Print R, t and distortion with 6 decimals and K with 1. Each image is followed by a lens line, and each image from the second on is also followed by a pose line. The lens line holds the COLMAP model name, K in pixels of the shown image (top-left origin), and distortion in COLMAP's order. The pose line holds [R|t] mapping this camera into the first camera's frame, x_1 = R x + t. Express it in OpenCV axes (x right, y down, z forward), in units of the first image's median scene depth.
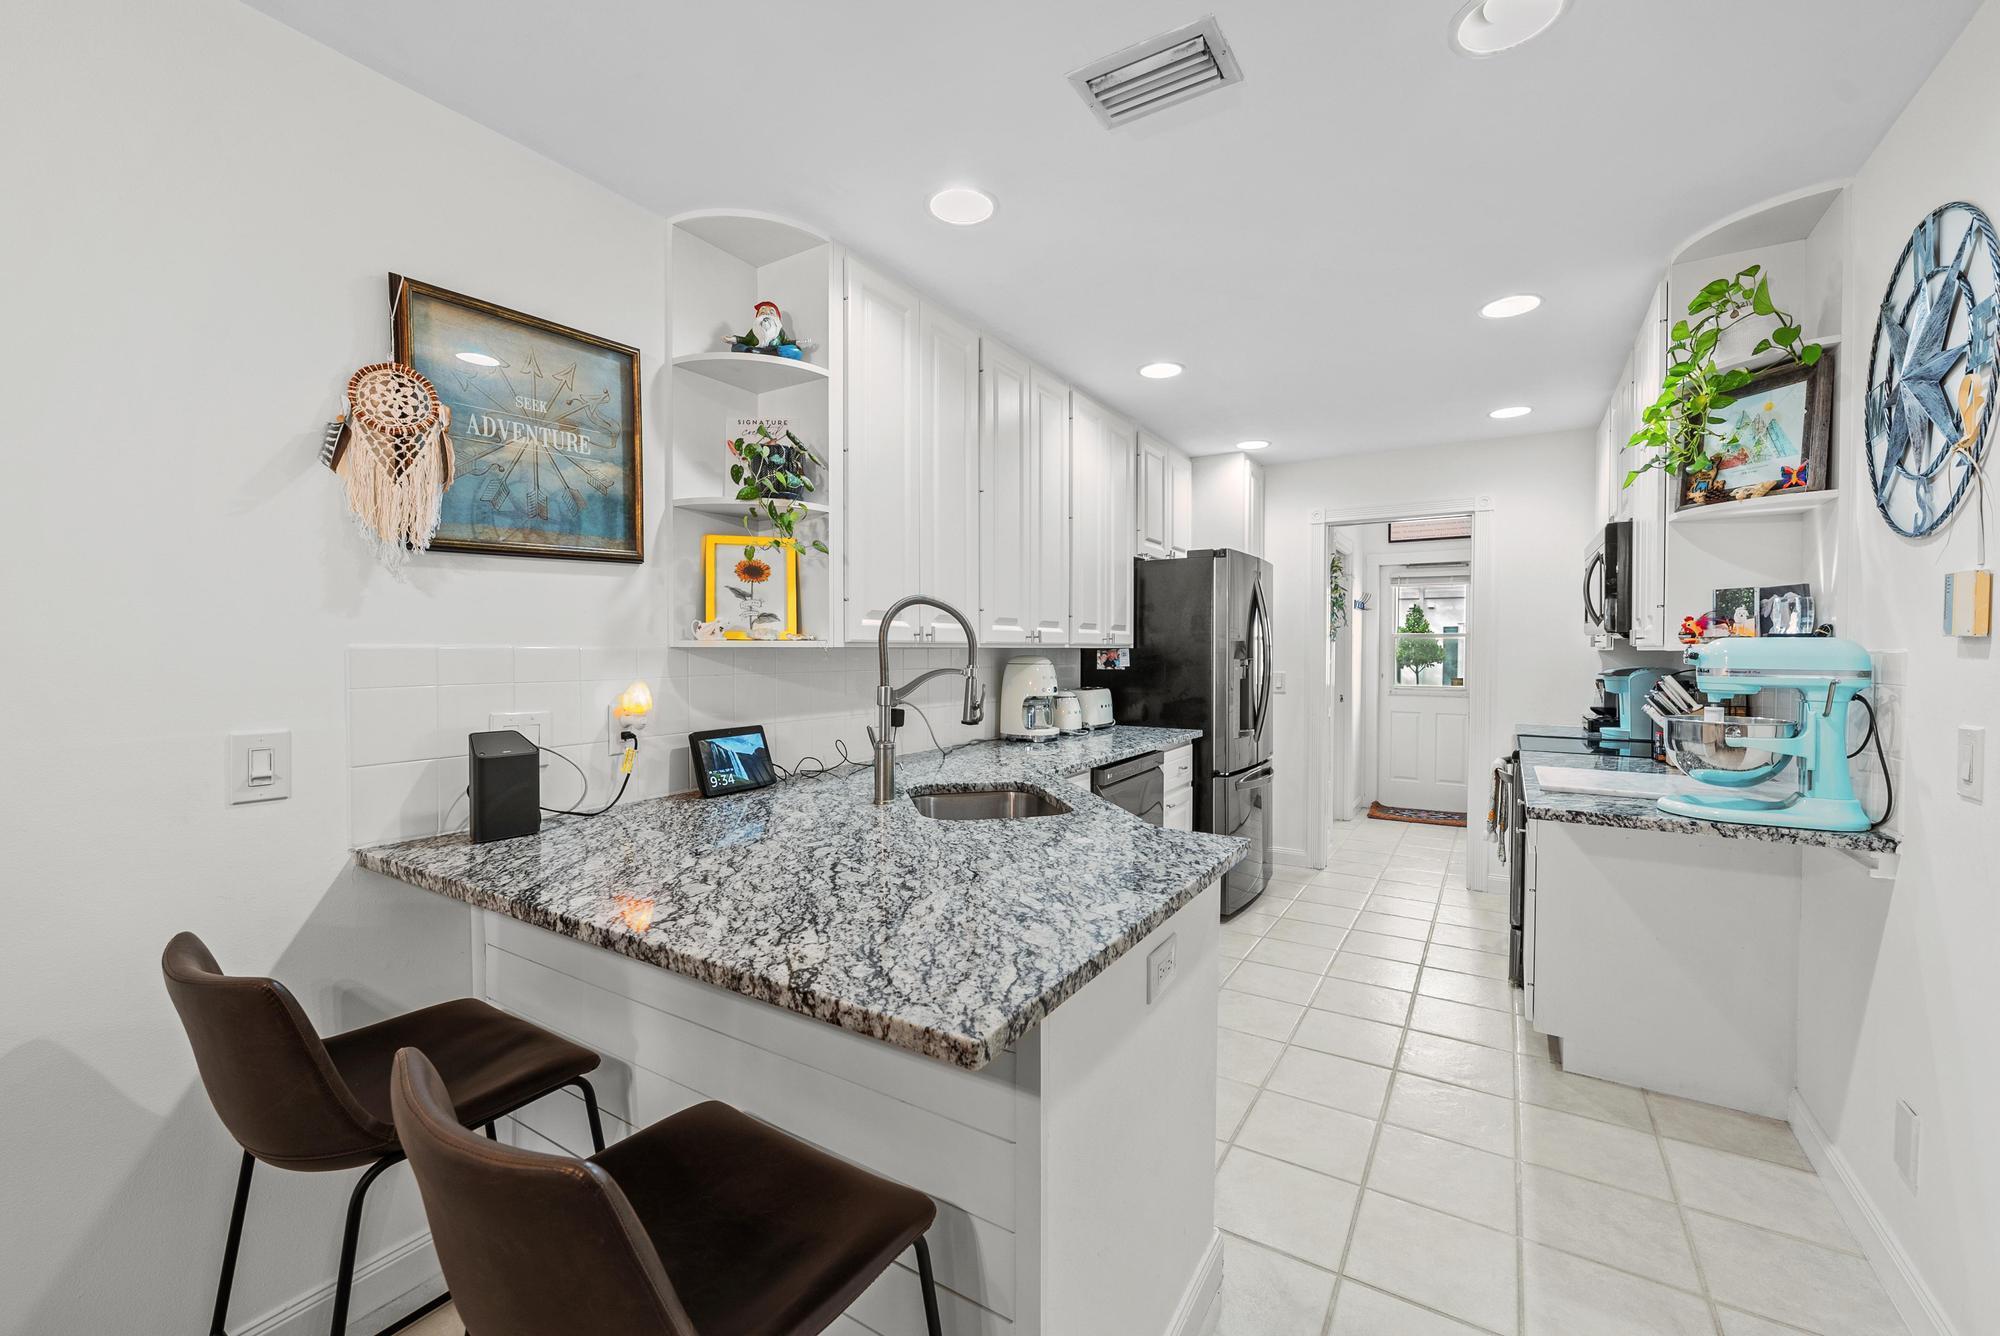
lens RADIAL K [[818.8, 0, 1000.0], [0, 818.8, 668.0], [0, 0, 1]] dist [0.000552, 0.000057]
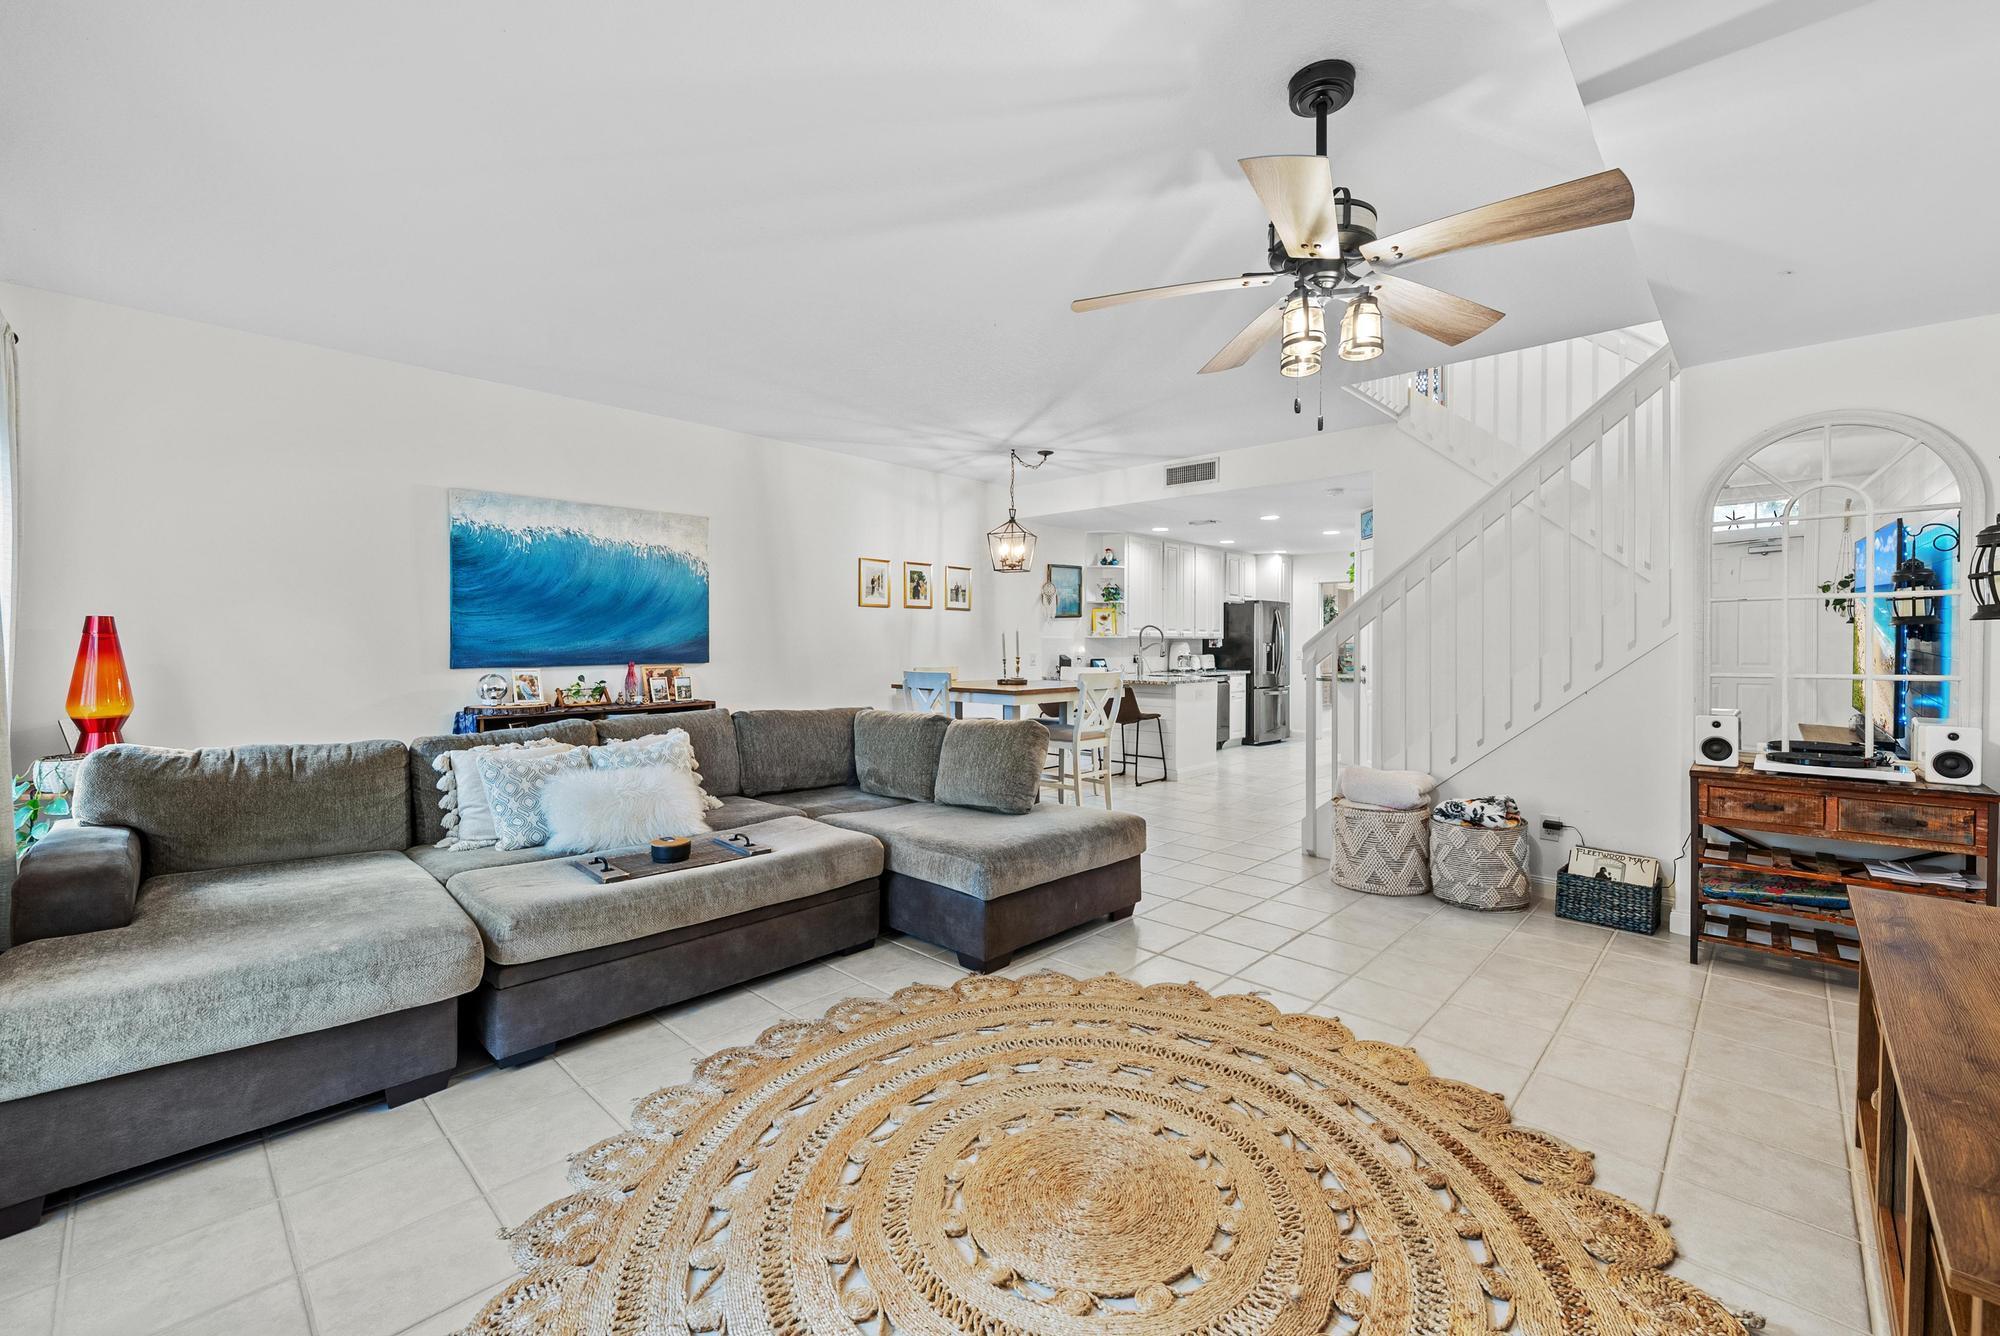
lens RADIAL K [[828.9, 0, 1004.2], [0, 828.9, 652.7], [0, 0, 1]] dist [0.000288, -0.000050]
pose [[0.980942, 0.001980, -0.194290, -0.004520], [-0.004336, 0.999922, -0.011705, 0.087233], [0.194252, 0.012324, 0.980874, -2.741167]]
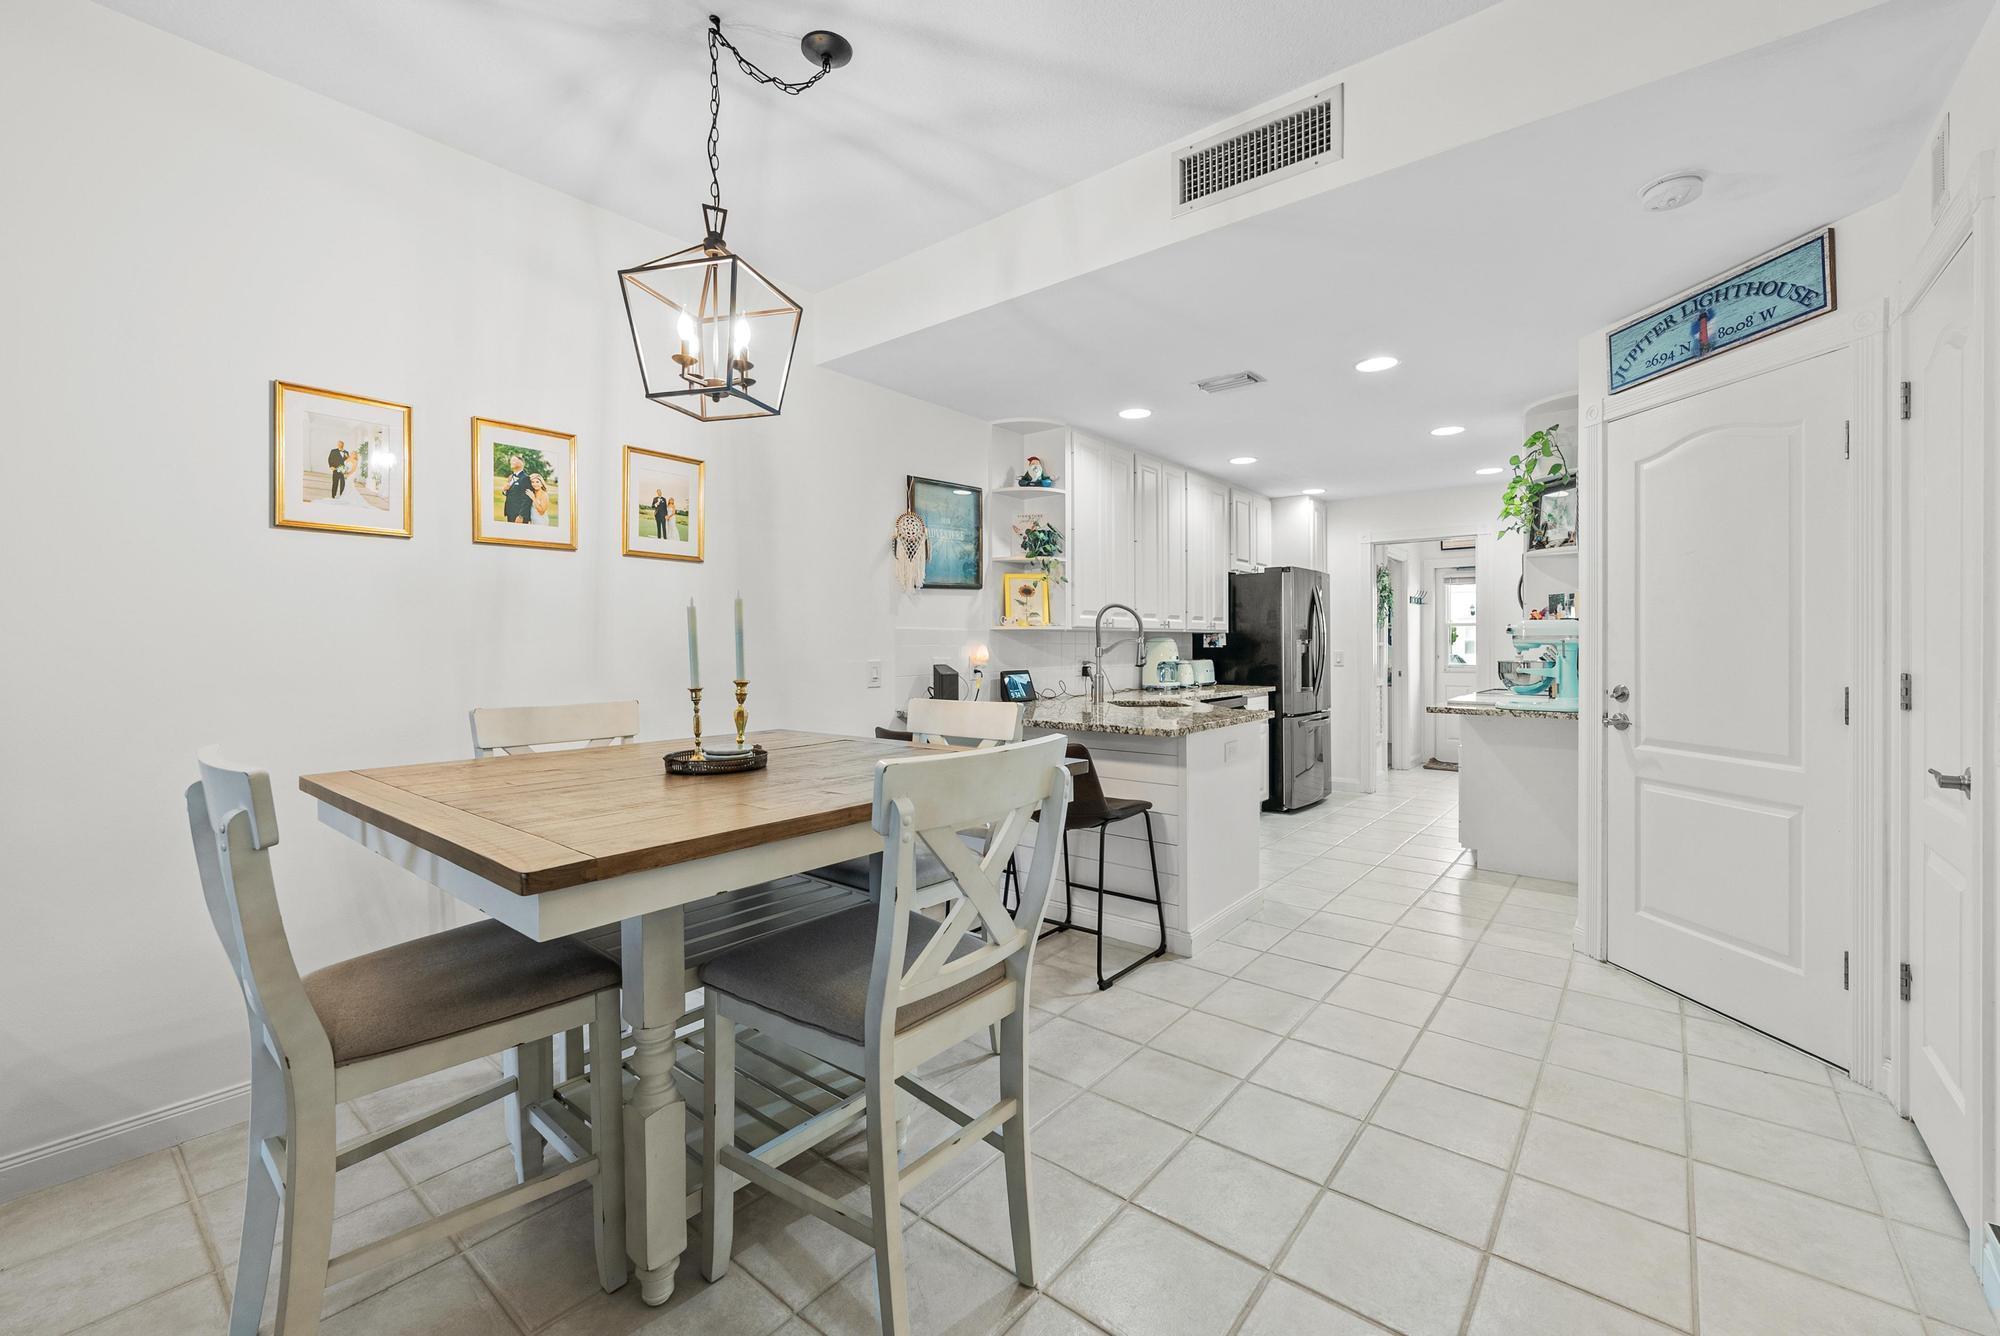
lens RADIAL K [[828.9, 0, 1004.2], [0, 828.9, 652.7], [0, 0, 1]] dist [0.000288, -0.000050]
pose [[0.993006, -0.003974, -0.117995, -0.111911], [0.002385, 0.999905, -0.013607, 0.054102], [0.118038, 0.013230, 0.992921, -0.942131]]
